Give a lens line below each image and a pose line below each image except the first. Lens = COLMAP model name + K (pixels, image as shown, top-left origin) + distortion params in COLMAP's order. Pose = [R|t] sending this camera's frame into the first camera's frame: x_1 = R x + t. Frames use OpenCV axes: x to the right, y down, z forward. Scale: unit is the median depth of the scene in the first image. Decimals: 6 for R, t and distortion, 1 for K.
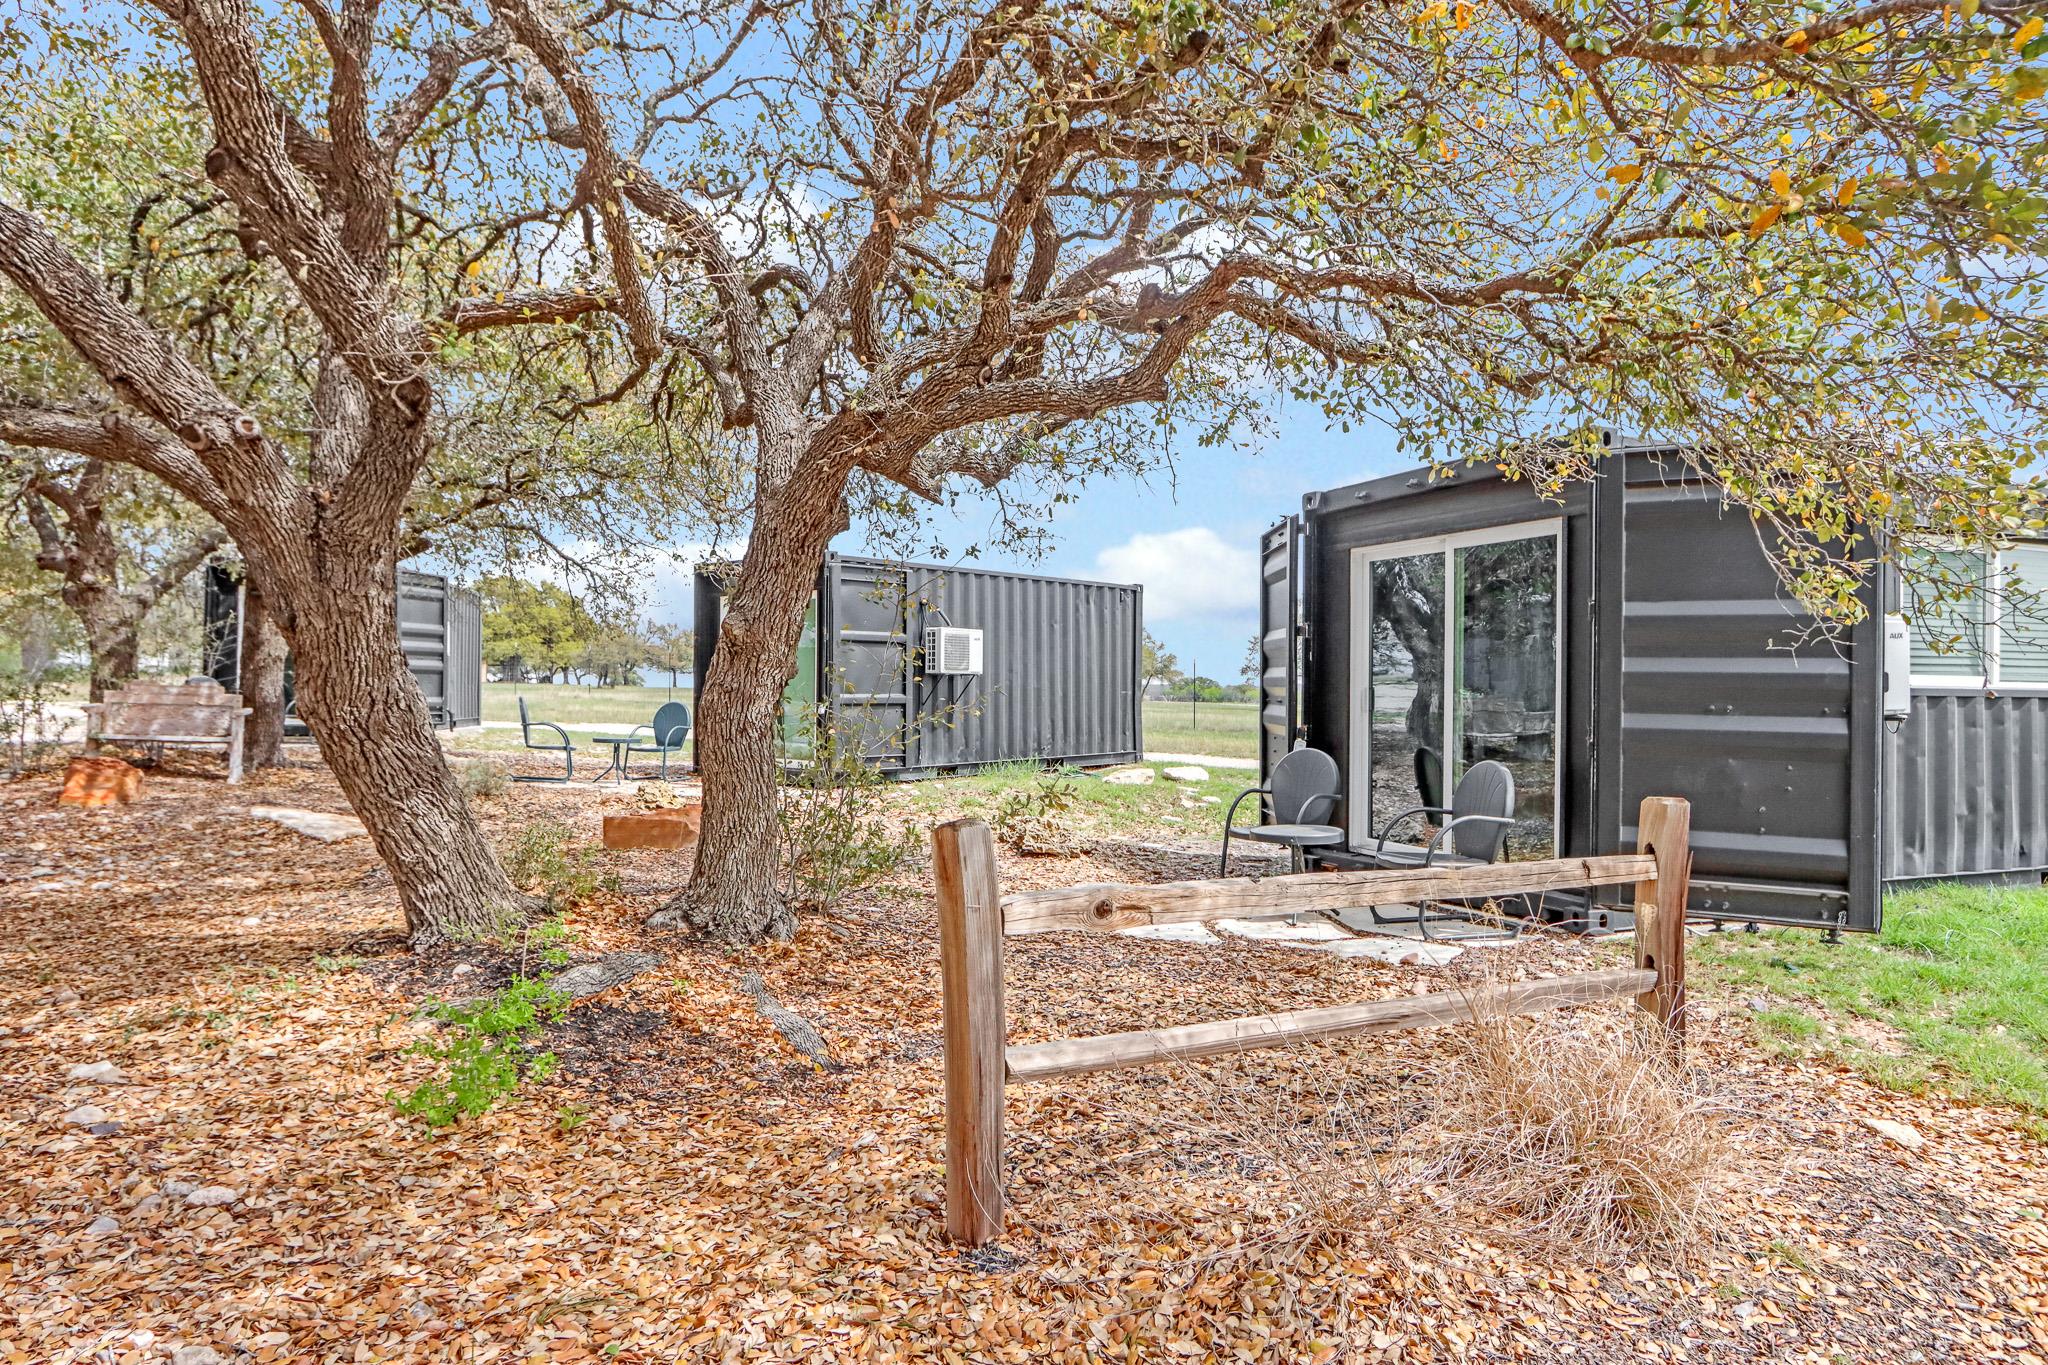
lens RADIAL K [[2172.7, 0, 1022.1], [0, 2172.7, 707.1], [0, 0, 1]] dist [0.019075, 0.017130]
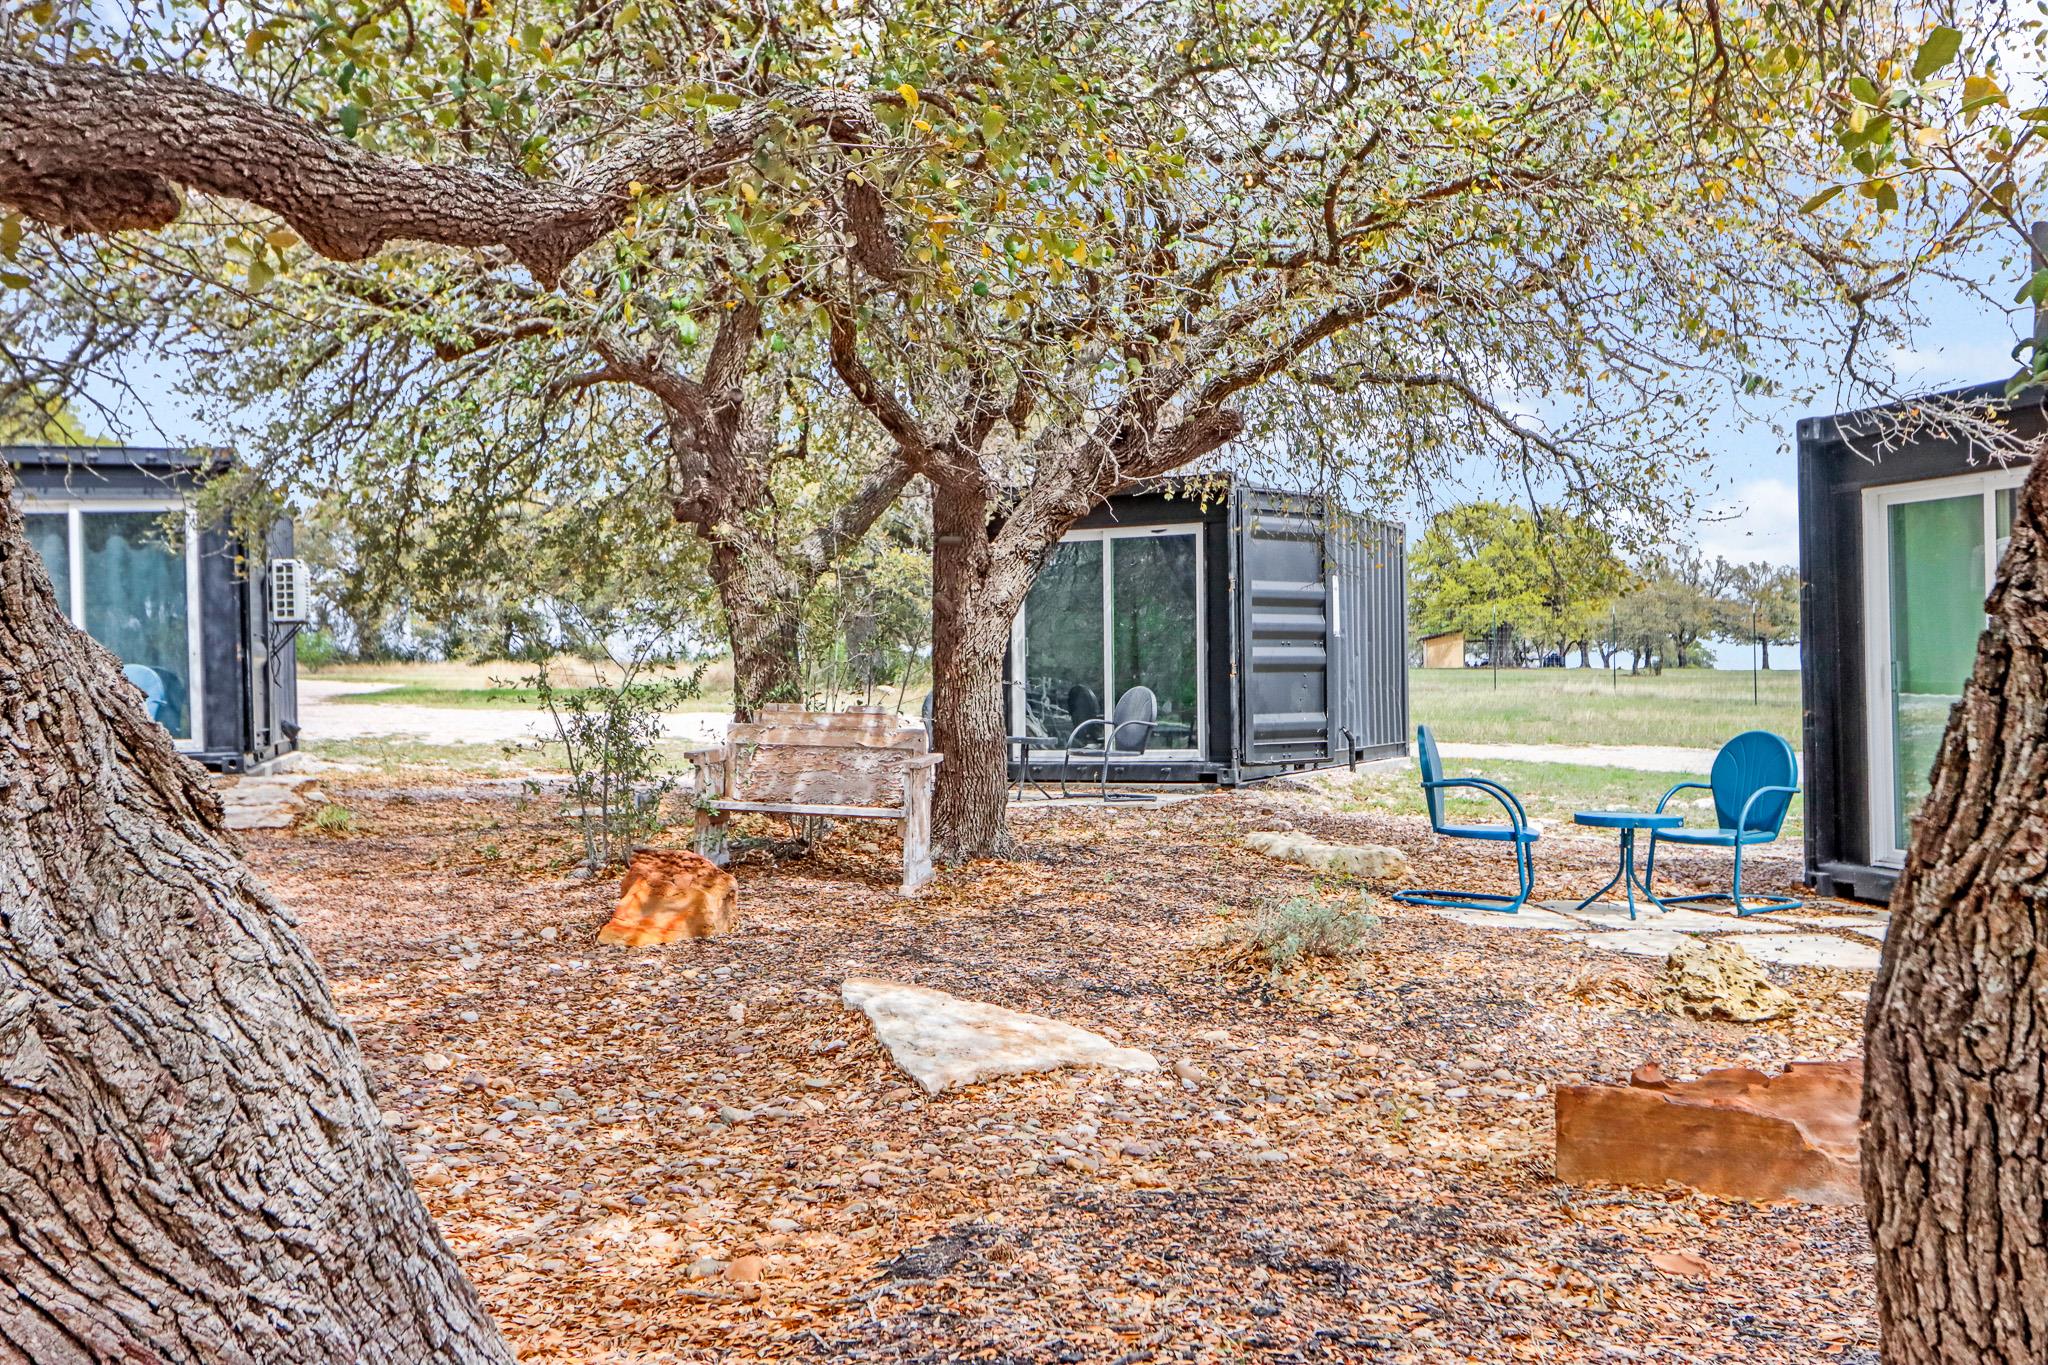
lens RADIAL K [[2172.7, 0, 1022.1], [0, 2172.7, 707.1], [0, 0, 1]] dist [0.019075, 0.017130]
pose [[0.881257, -0.017852, -0.472300, -0.078905], [0.027441, 0.999533, 0.013423, -0.016853], [0.471840, -0.024790, 0.881336, 0.515226]]
